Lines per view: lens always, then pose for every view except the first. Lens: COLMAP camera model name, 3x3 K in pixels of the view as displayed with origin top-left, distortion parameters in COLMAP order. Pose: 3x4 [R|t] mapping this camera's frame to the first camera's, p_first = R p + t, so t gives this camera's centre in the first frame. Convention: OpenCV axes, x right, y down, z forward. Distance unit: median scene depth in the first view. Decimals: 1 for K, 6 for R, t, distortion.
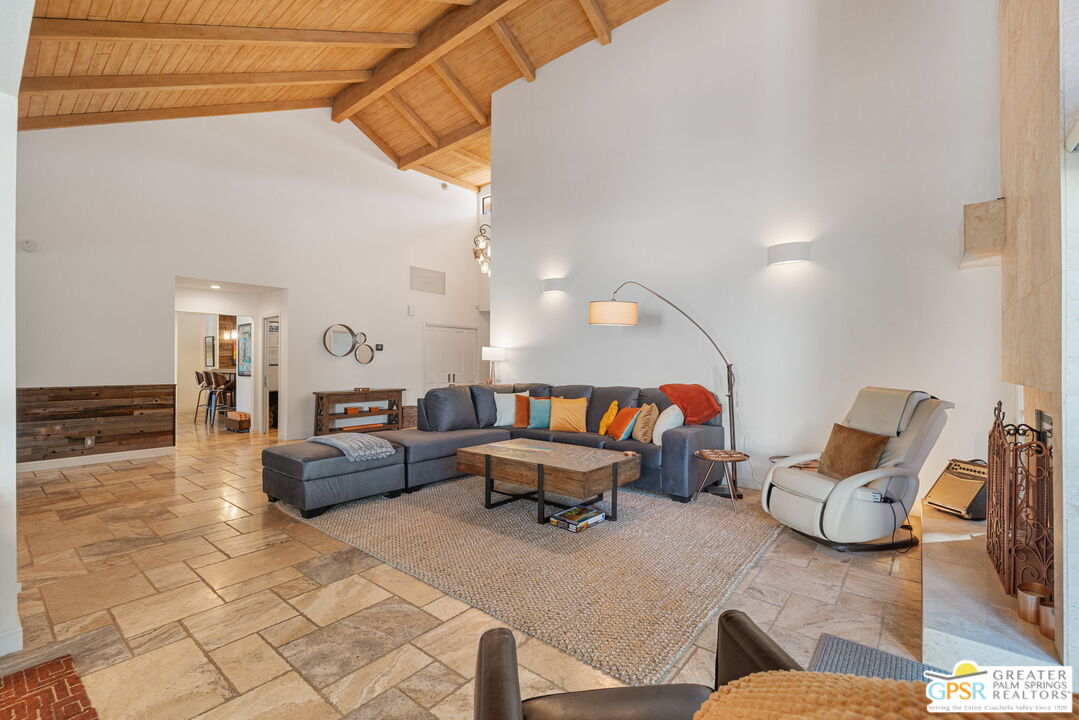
lens RADIAL K [[458.1, 0, 540.8], [0, 458.1, 361.6], [0, 0, 1]] dist [0.001308, -0.000041]
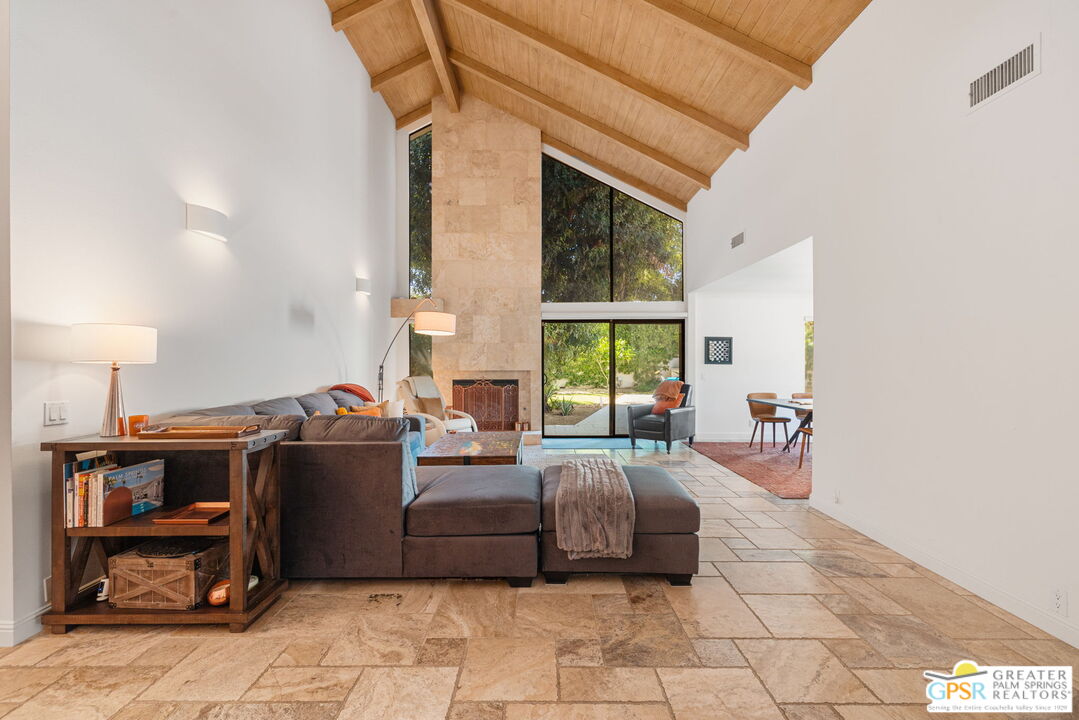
lens RADIAL K [[458.1, 0, 540.4], [0, 458.1, 360.4], [0, 0, 1]] dist [0.001308, -0.000041]
pose [[-0.627048, -0.000681, 0.778980, -1.324606], [0.000388, 0.999999, 0.001186, -0.010342], [-0.778981, 0.001046, -0.627047, 2.157786]]
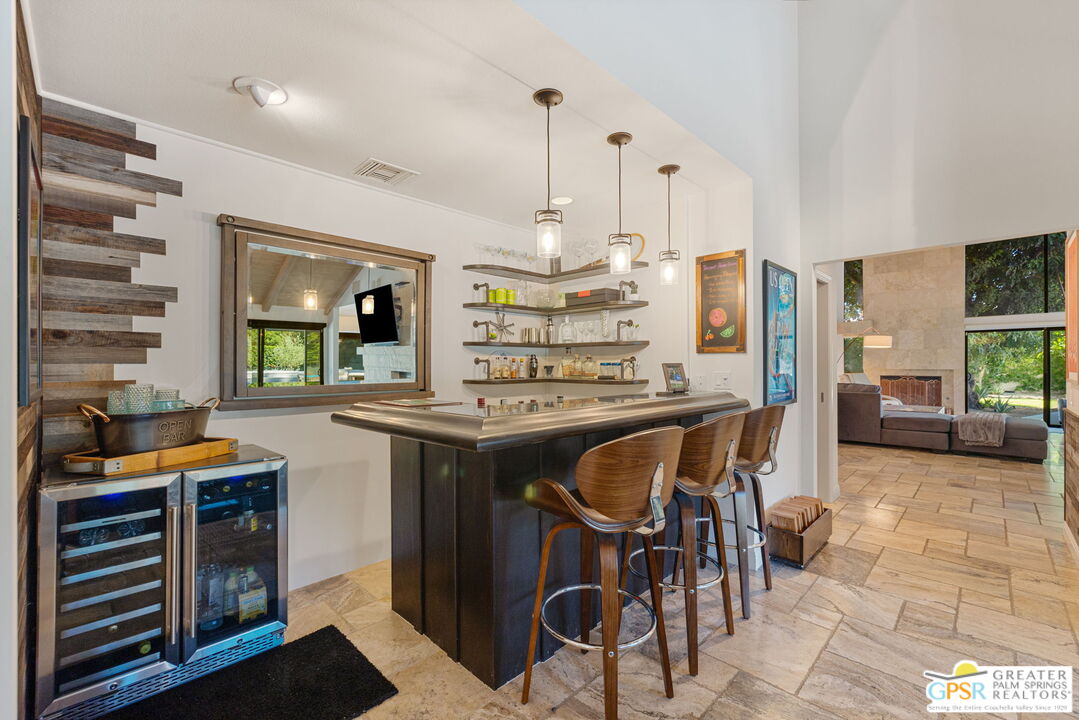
lens RADIAL K [[458.1, 0, 536.4], [0, 458.1, 361.9], [0, 0, 1]] dist [0.001308, -0.000041]
pose [[0.101278, -0.000413, 0.994858, -3.429199], [0.002908, 0.999996, 0.000119, -0.017574], [-0.994854, 0.002881, 0.101279, 3.635352]]
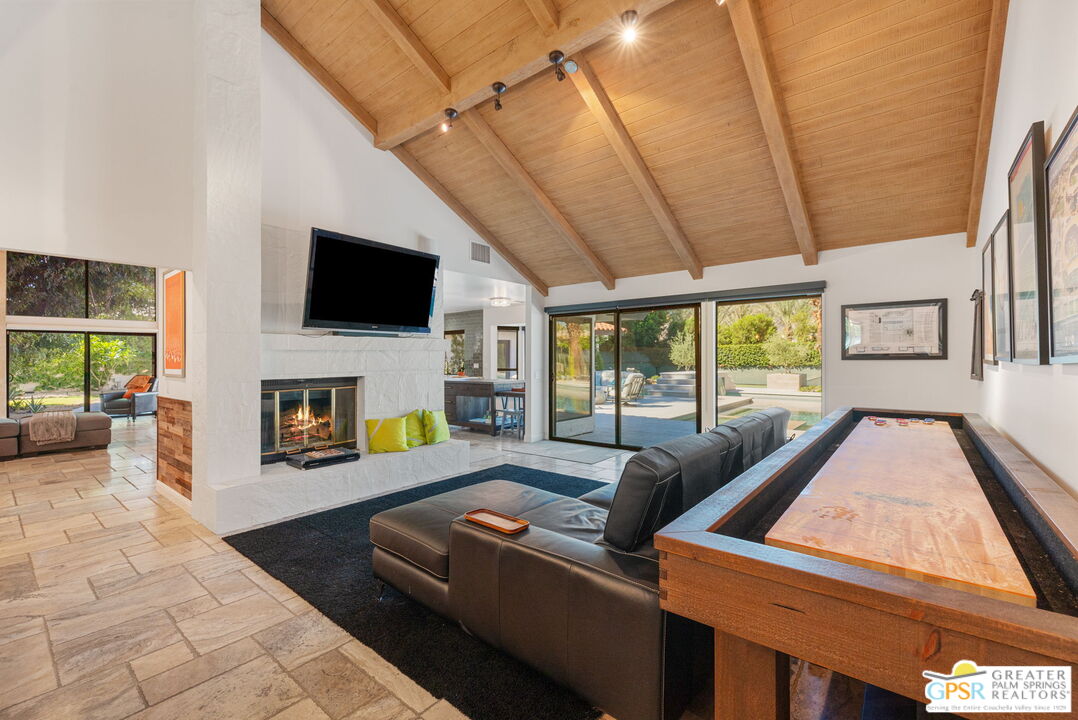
lens RADIAL K [[457.7, 0, 537.8], [0, 457.7, 355.0], [0, 0, 1]] dist [0.001308, -0.000041]
pose [[-0.999971, 0.004507, 0.006211, -3.450581], [0.004460, 0.999961, -0.007585, -0.019260], [-0.006245, -0.007557, -0.999952, 4.076097]]
